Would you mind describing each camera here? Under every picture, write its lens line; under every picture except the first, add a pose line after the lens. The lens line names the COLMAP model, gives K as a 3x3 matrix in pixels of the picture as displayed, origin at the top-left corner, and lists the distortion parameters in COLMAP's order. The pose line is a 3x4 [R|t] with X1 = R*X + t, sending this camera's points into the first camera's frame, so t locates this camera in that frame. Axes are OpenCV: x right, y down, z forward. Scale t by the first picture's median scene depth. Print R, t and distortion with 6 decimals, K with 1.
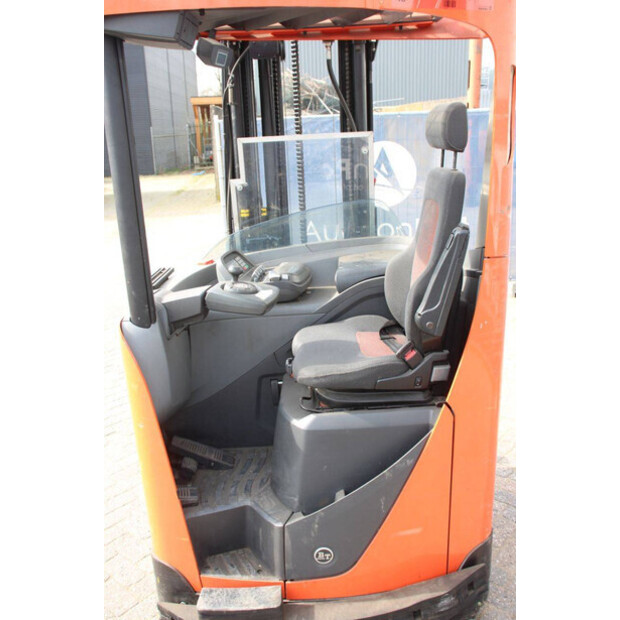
lens RADIAL K [[598.0, 0, 309.4], [0, 598.0, 309.3], [0, 0, 1]] dist [-0.049059, 0.000000]
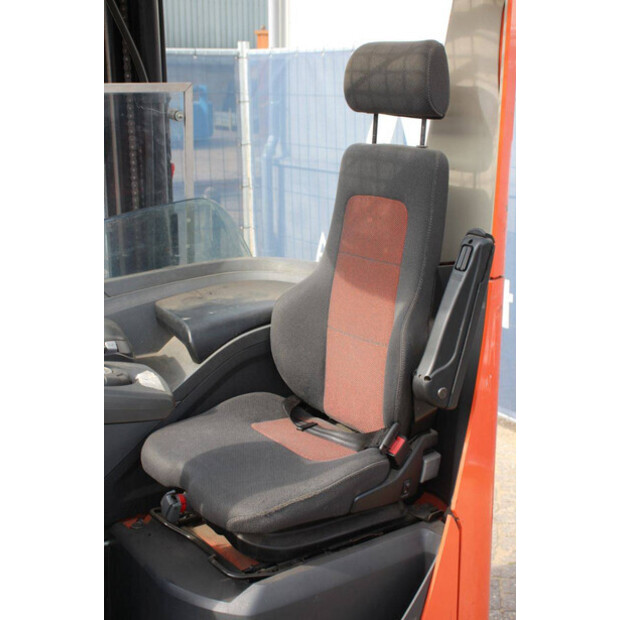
lens RADIAL K [[927.9, 0, 314.2], [0, 927.9, 327.7], [0, 0, 1]] dist [0.116097, 0.000000]
pose [[0.835563, -0.101917, 0.539859, -0.377773], [0.126984, 0.991861, -0.009290, -0.042741], [-0.534519, 0.076316, 0.841704, 0.211912]]
